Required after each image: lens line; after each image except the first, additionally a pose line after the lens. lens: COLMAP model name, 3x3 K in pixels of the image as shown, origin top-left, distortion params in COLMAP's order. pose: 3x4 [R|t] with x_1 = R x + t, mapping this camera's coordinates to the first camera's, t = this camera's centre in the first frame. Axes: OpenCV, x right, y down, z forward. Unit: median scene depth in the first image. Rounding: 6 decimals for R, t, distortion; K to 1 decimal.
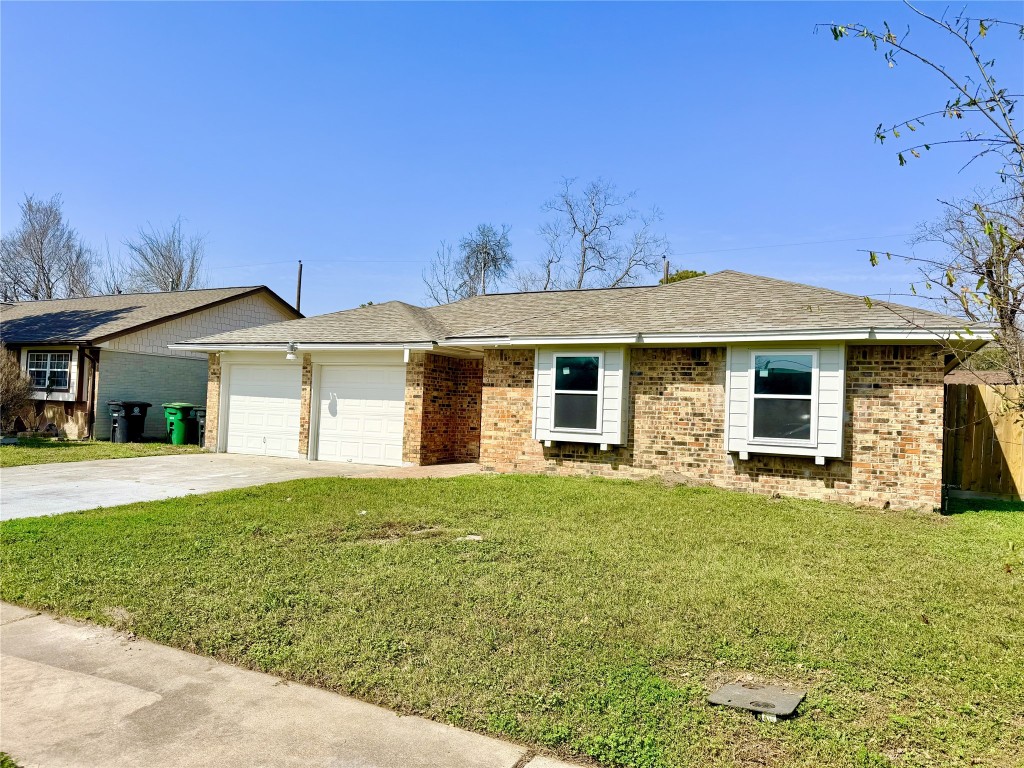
lens RADIAL K [[703.8, 0, 506.8], [0, 703.8, 383.0], [0, 0, 1]] dist [-0.007886, -0.023063]
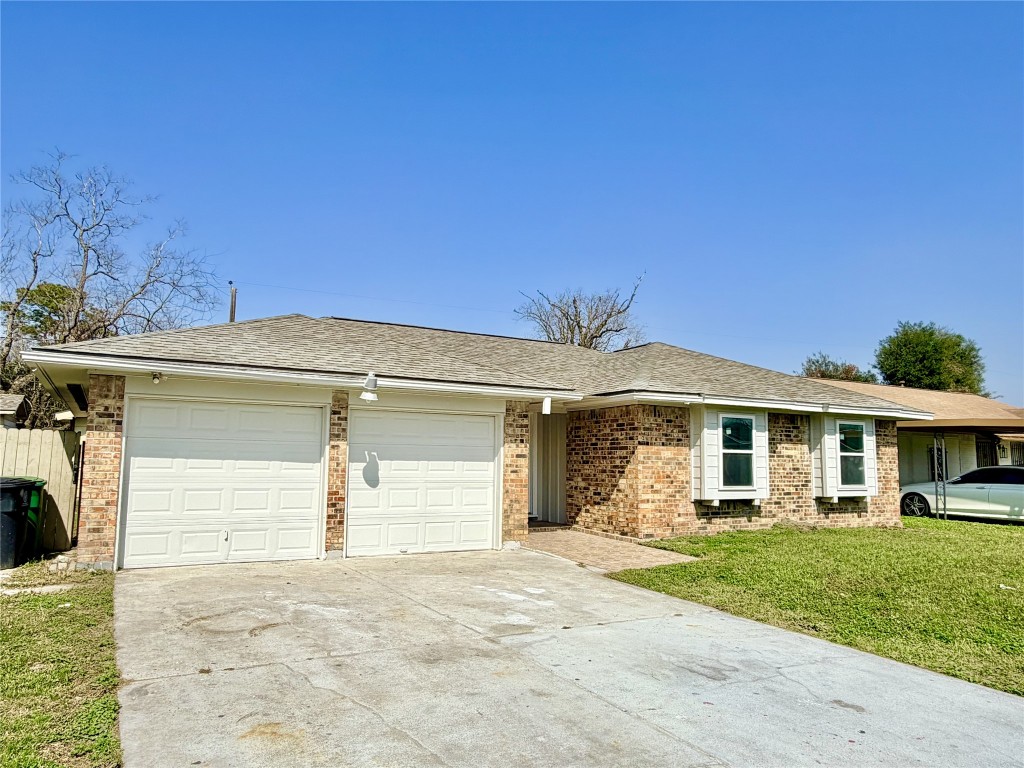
lens RADIAL K [[703.8, 0, 503.3], [0, 703.8, 386.5], [0, 0, 1]] dist [-0.007886, -0.023063]
pose [[0.550412, 0.060480, 0.832700, -0.966173], [-0.022501, 0.998085, -0.057619, -0.015611], [-0.834590, 0.012978, 0.550719, 0.695713]]
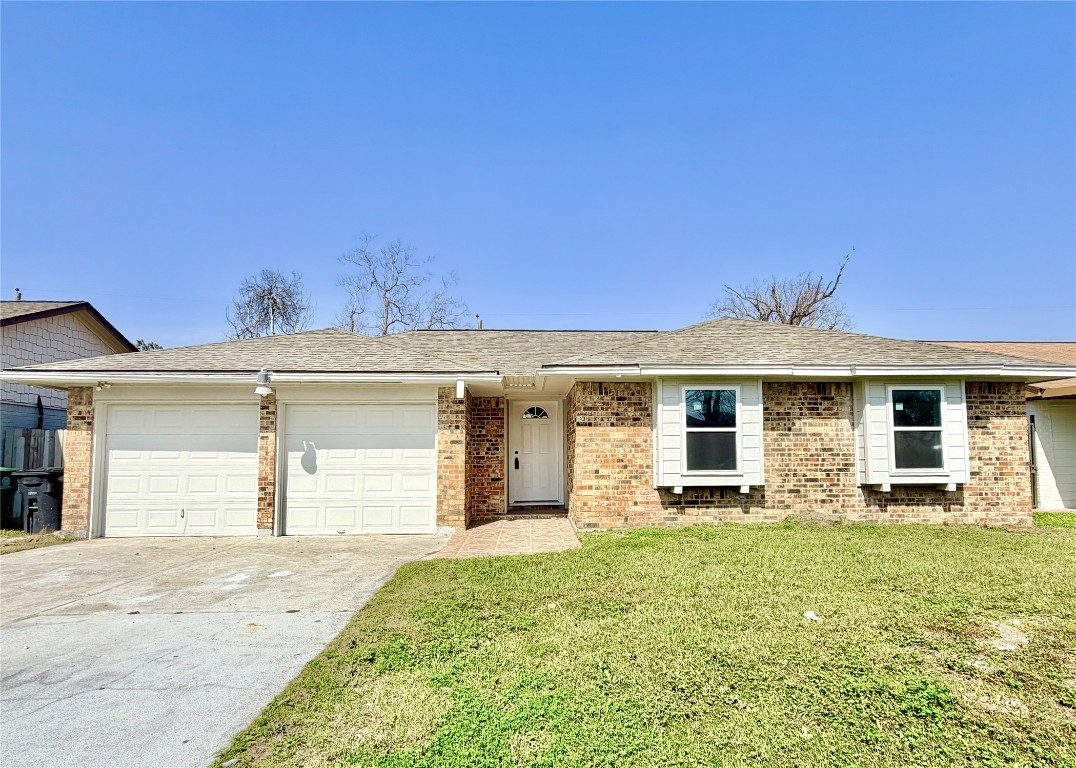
lens RADIAL K [[586.6, 0, 549.9], [0, 586.6, 418.4], [0, 0, 1]] dist [-0.021034, 0.004289]
pose [[0.862688, -0.007883, 0.505676, -0.445011], [0.019473, 0.999655, -0.017638, 0.007345], [-0.505362, 0.025063, 0.862543, 0.453128]]
